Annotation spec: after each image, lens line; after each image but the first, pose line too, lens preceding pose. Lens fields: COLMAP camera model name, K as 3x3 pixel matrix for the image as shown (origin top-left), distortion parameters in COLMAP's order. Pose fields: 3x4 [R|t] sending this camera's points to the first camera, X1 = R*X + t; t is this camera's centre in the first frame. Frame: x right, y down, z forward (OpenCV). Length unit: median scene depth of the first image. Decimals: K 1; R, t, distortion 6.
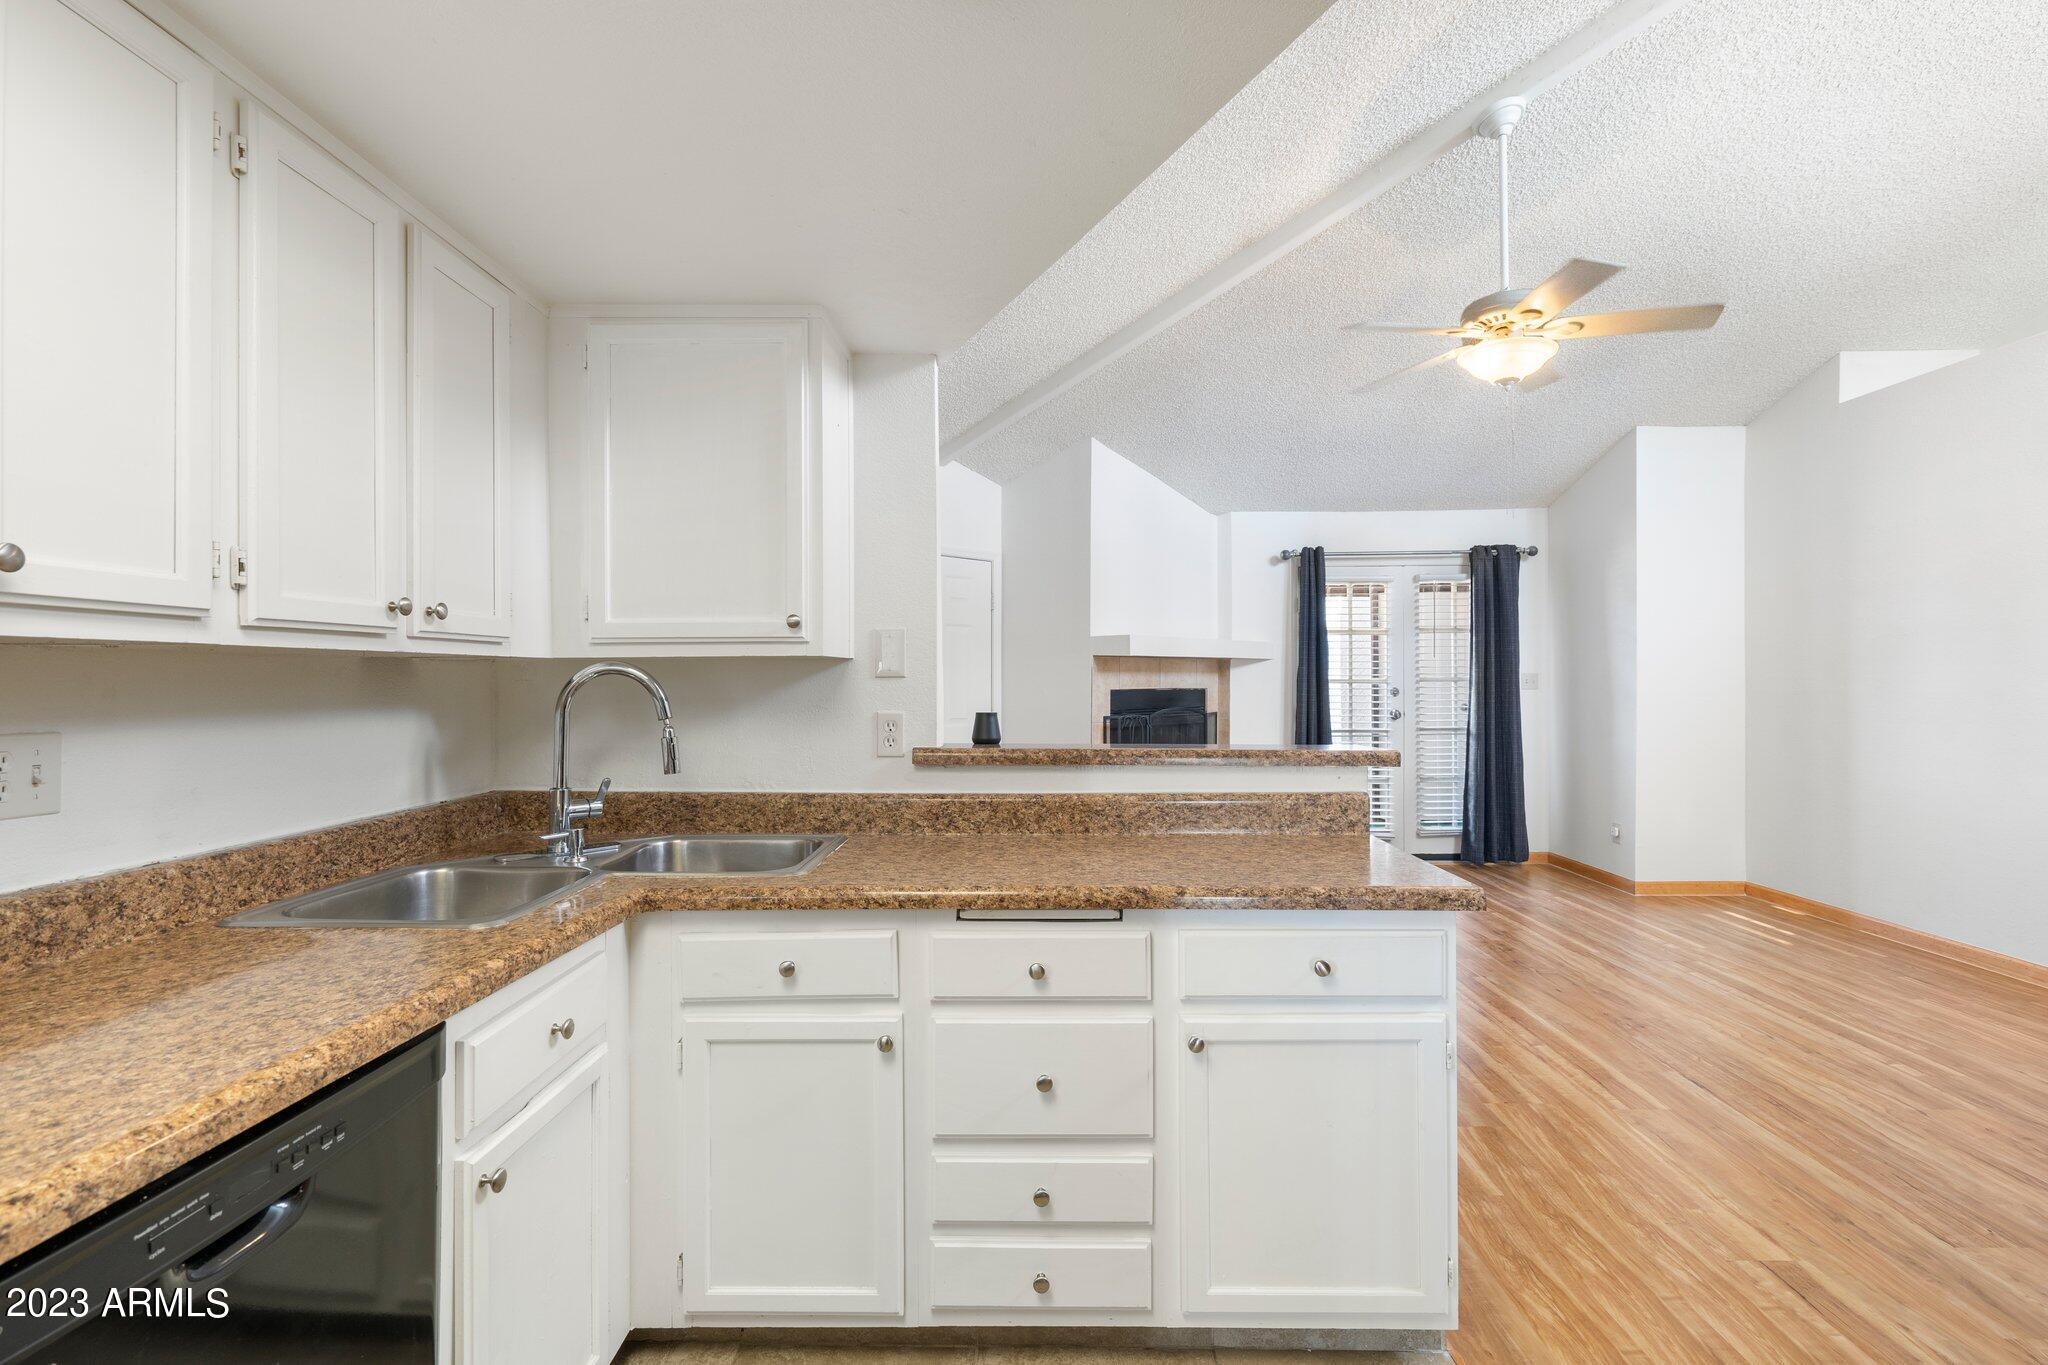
lens RADIAL K [[940.9, 0, 1026.4], [0, 940.9, 684.3], [0, 0, 1]] dist [-0.004708, 0.004428]
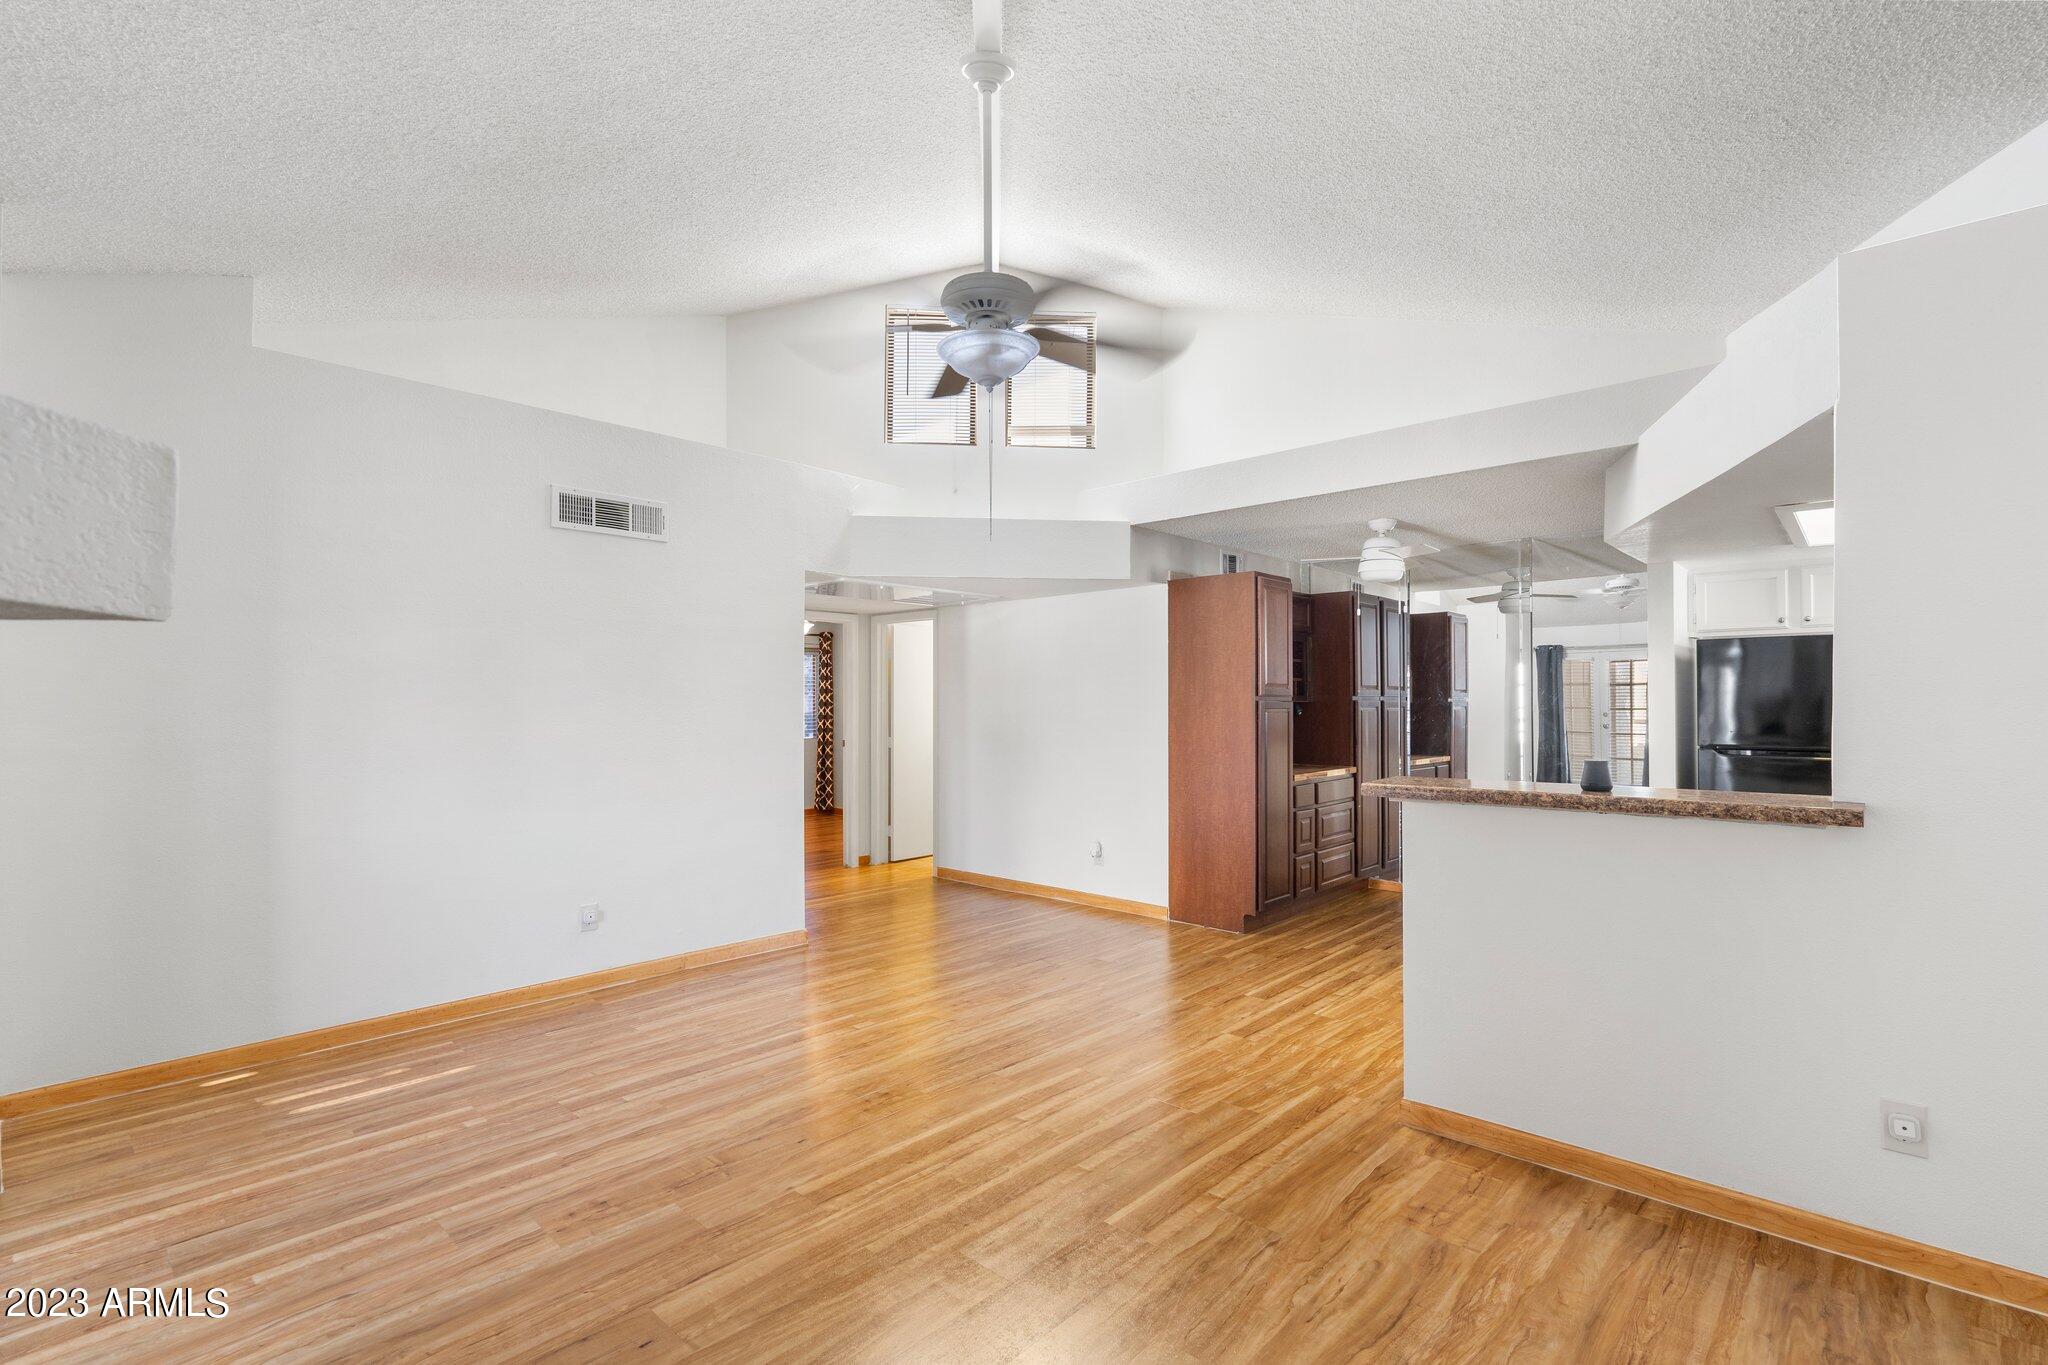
lens RADIAL K [[936.3, 0, 1031.6], [0, 936.3, 692.7], [0, 0, 1]] dist [-0.000104, 0.001225]
pose [[-0.745529, 0.009772, 0.666402, -0.087543], [0.006391, 0.999951, -0.007513, -0.031484], [-0.666443, -0.001342, -0.745555, 1.697054]]
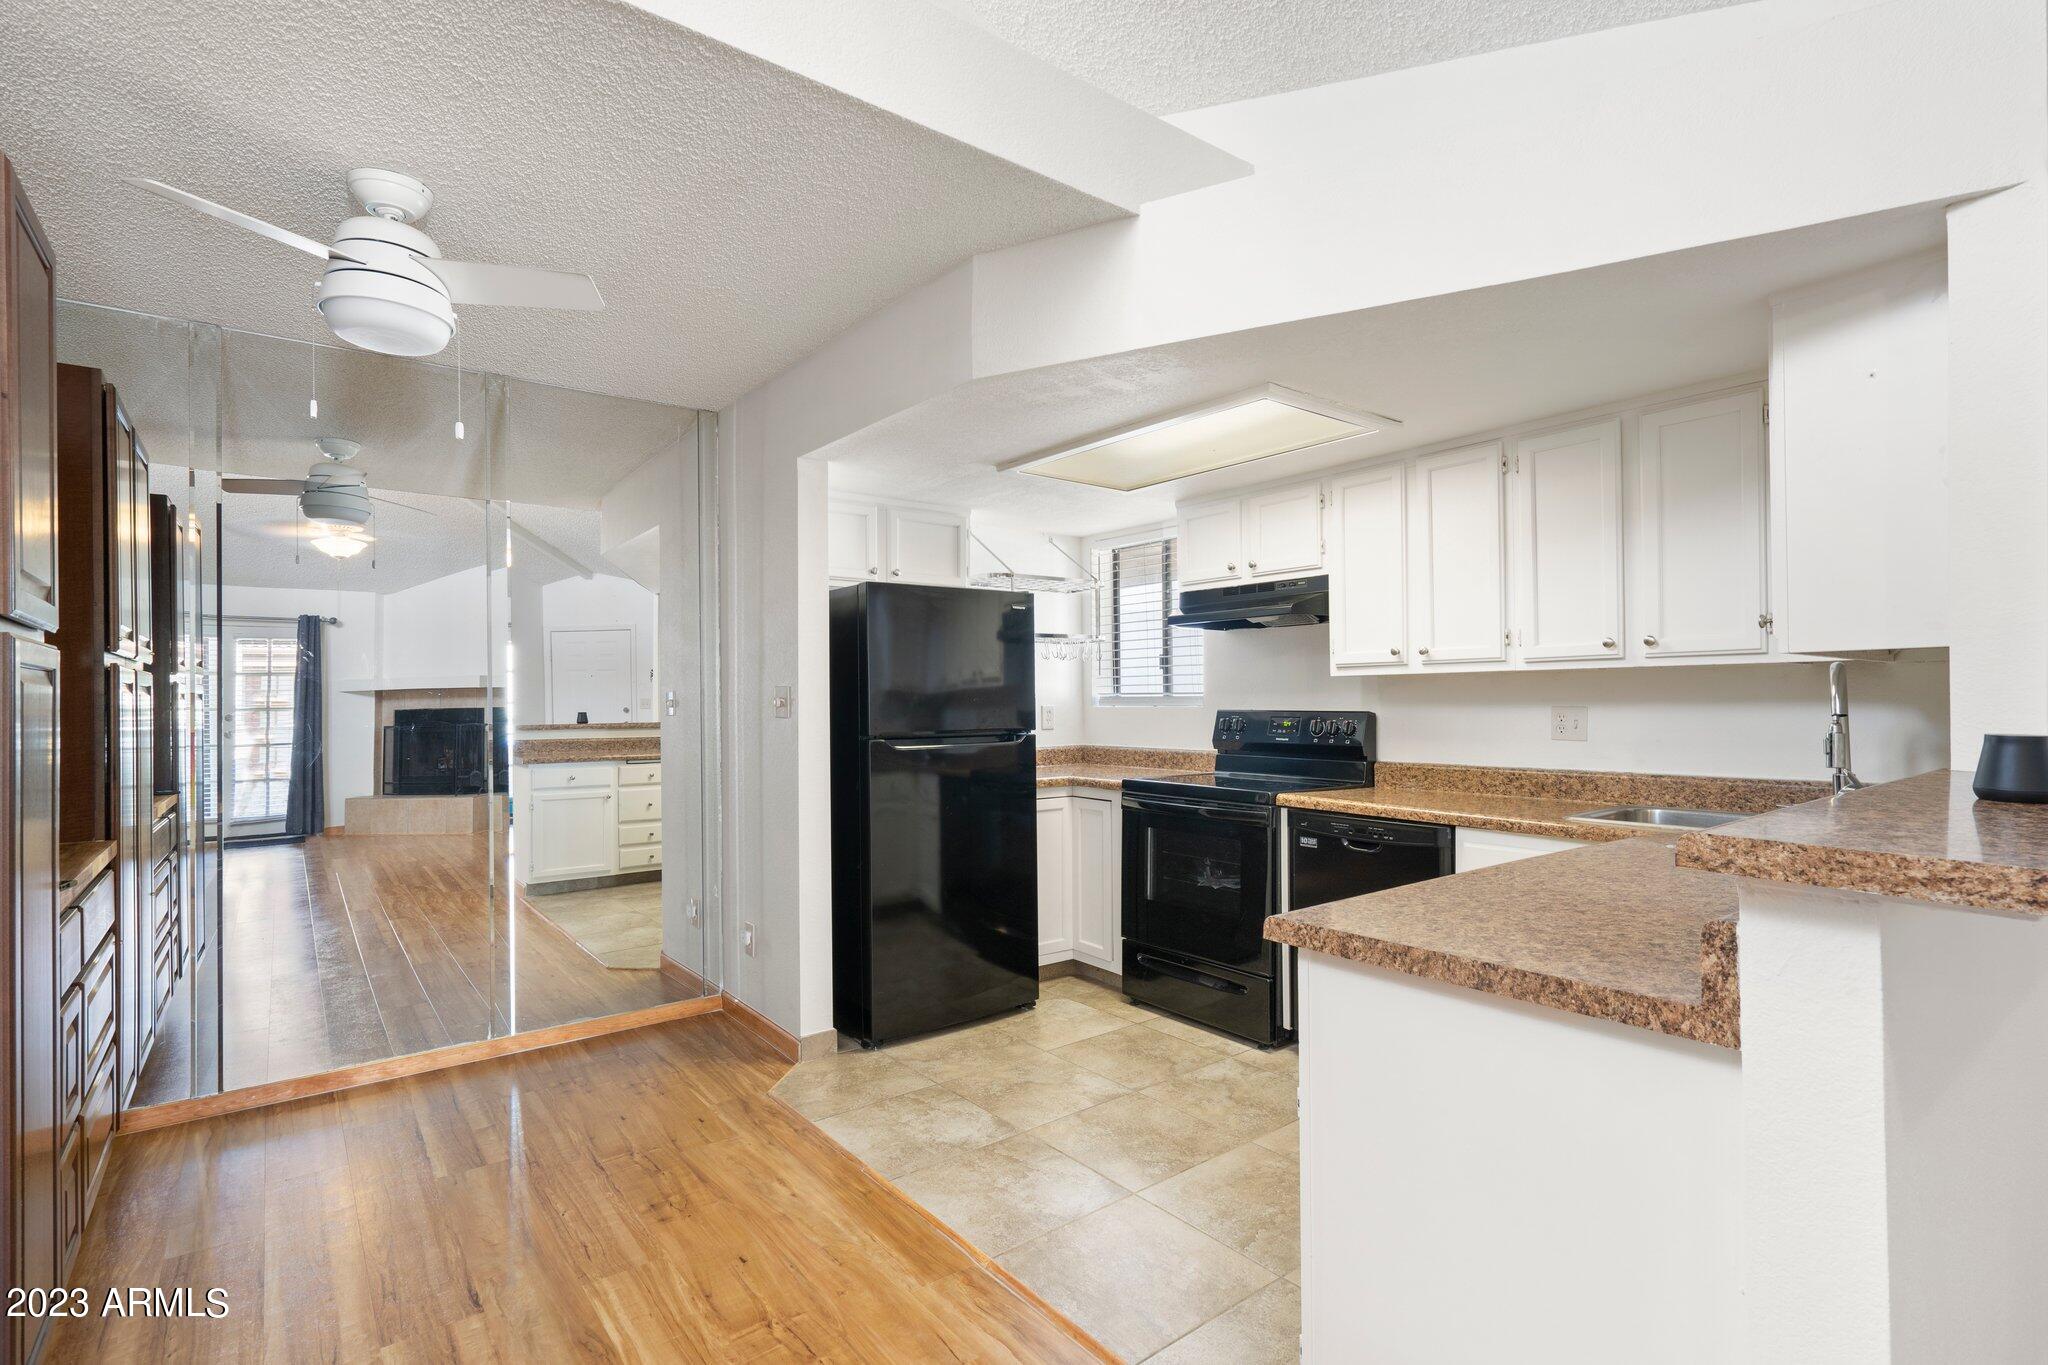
lens RADIAL K [[977.8, 0, 1029.2], [0, 977.8, 694.9], [0, 0, 1]] dist [-0.011555, 0.012506]
pose [[-0.780683, 0.004682, -0.624910, 0.641873], [0.006602, 0.999978, -0.000757, 0.005388], [0.624892, -0.004716, -0.780697, 0.822983]]
